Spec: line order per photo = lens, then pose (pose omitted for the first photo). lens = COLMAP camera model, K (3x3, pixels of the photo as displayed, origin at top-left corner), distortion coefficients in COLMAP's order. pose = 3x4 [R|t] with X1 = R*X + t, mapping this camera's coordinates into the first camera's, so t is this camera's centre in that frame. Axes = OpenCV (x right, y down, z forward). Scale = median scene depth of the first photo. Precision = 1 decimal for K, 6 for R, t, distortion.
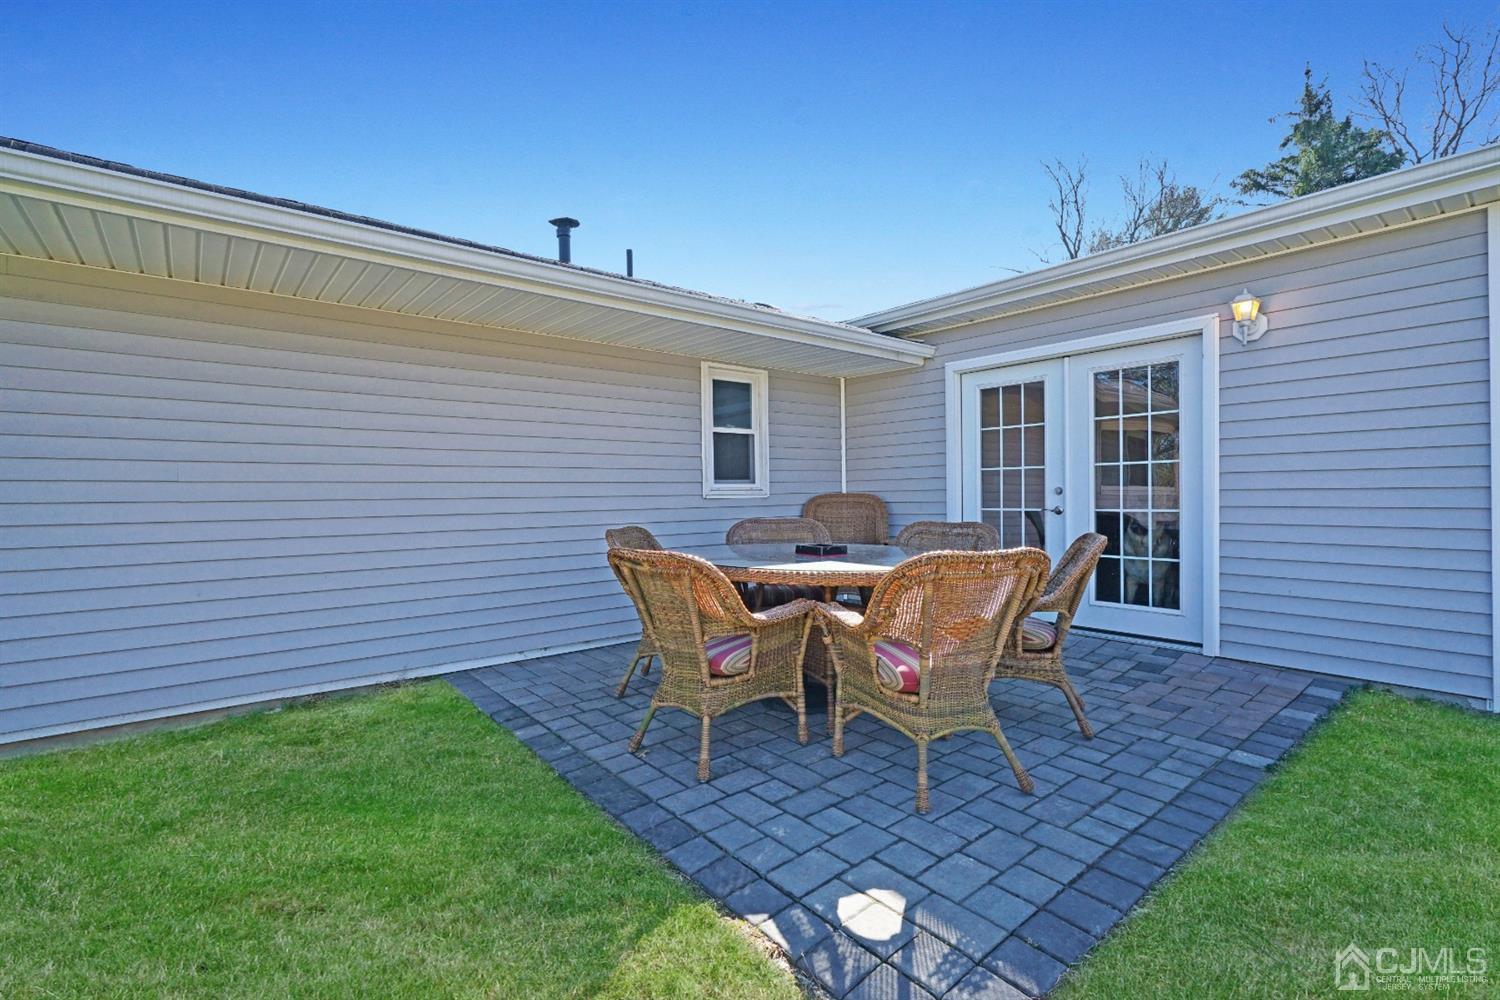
lens RADIAL K [[673.1, 0, 751.0], [0, 673.1, 502.5], [0, 0, 1]] dist [-0.006770, 0.003083]
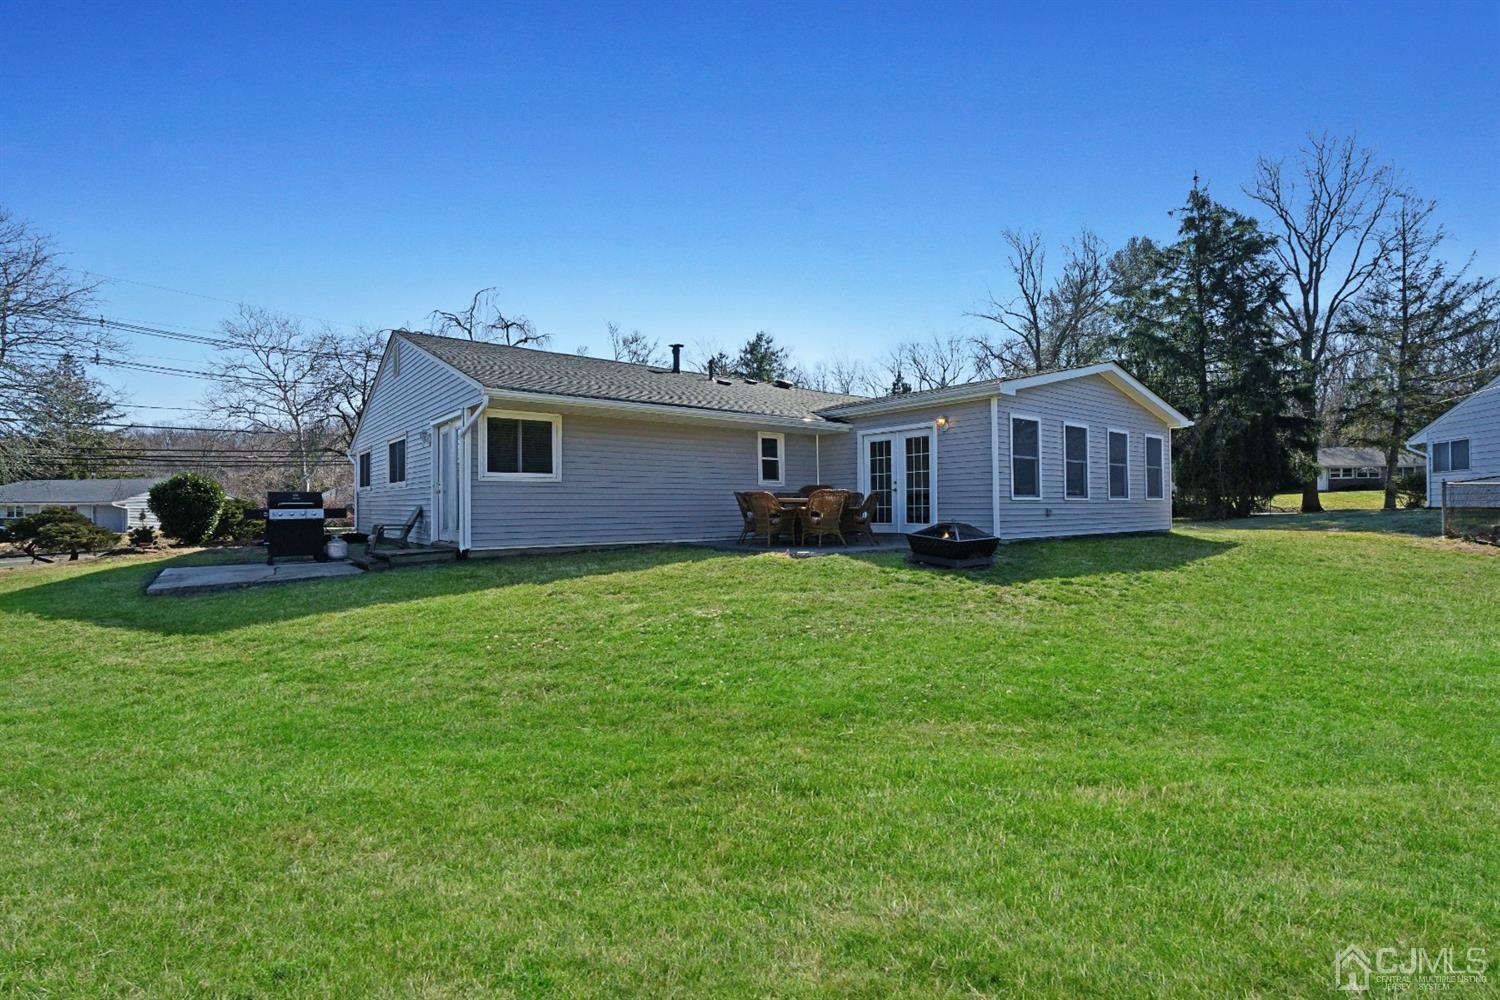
lens RADIAL K [[673.1, 0, 751.0], [0, 673.1, 502.5], [0, 0, 1]] dist [-0.006770, 0.003083]
pose [[0.999659, 0.001597, -0.026051, -0.033286], [-0.002114, 0.999801, -0.019818, 0.103109], [0.026015, 0.019866, 0.999464, -1.488086]]
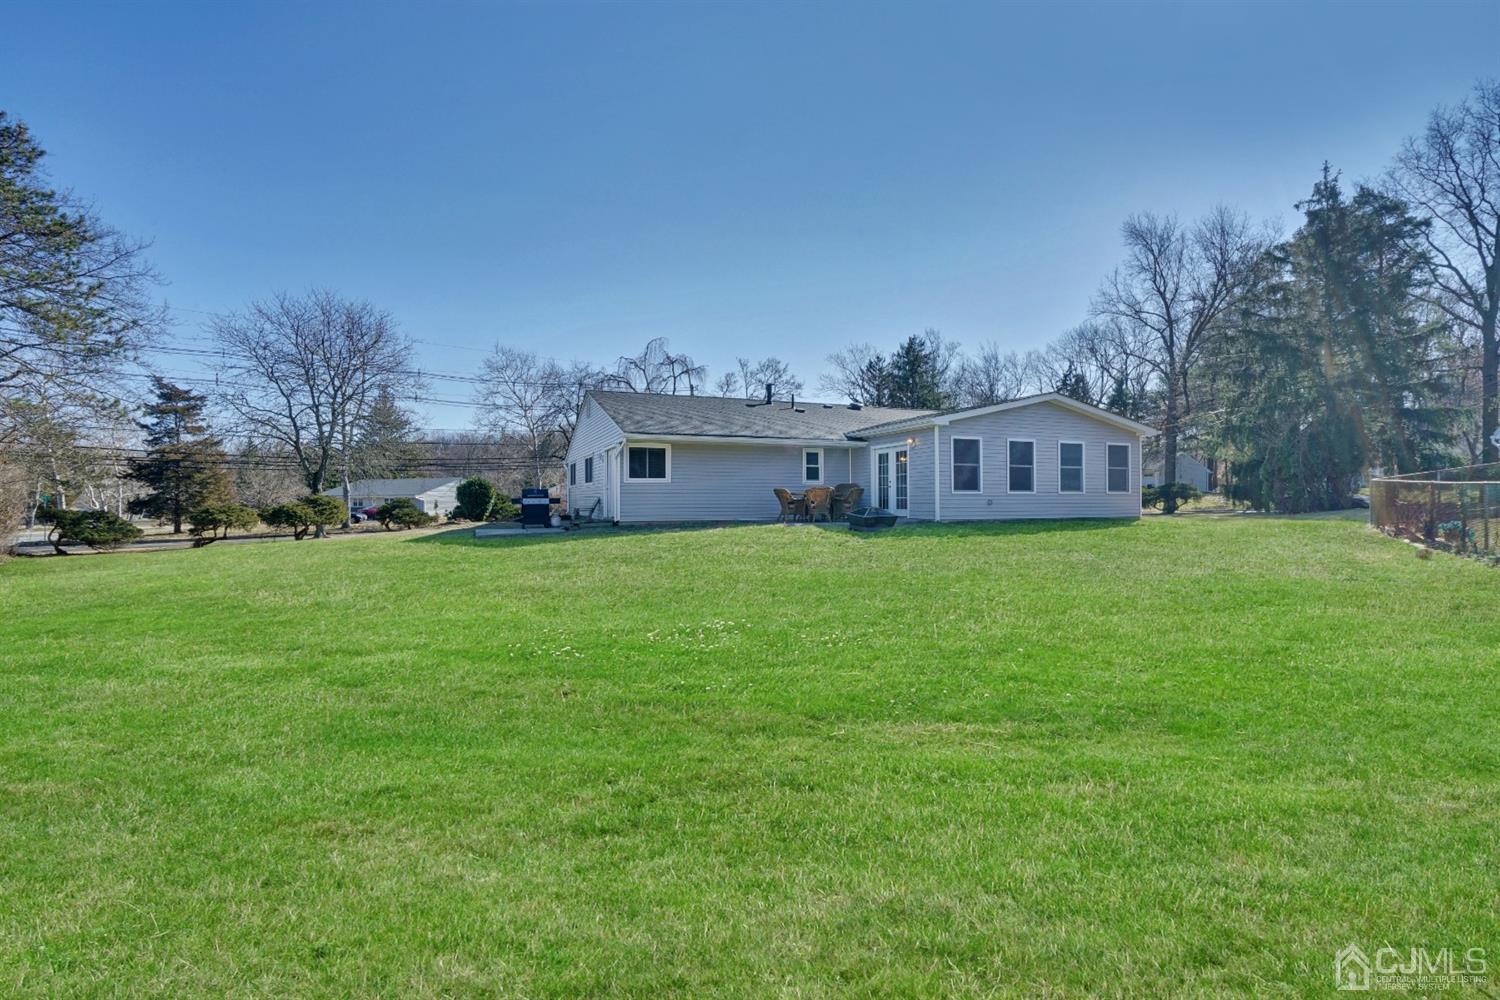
lens RADIAL K [[673.1, 0, 751.0], [0, 673.1, 502.5], [0, 0, 1]] dist [-0.006770, 0.003083]
pose [[0.953447, 0.005625, -0.301509, 0.782184], [-0.008781, 0.999920, -0.009113, 0.130747], [0.301433, 0.011336, 0.953420, -2.656791]]
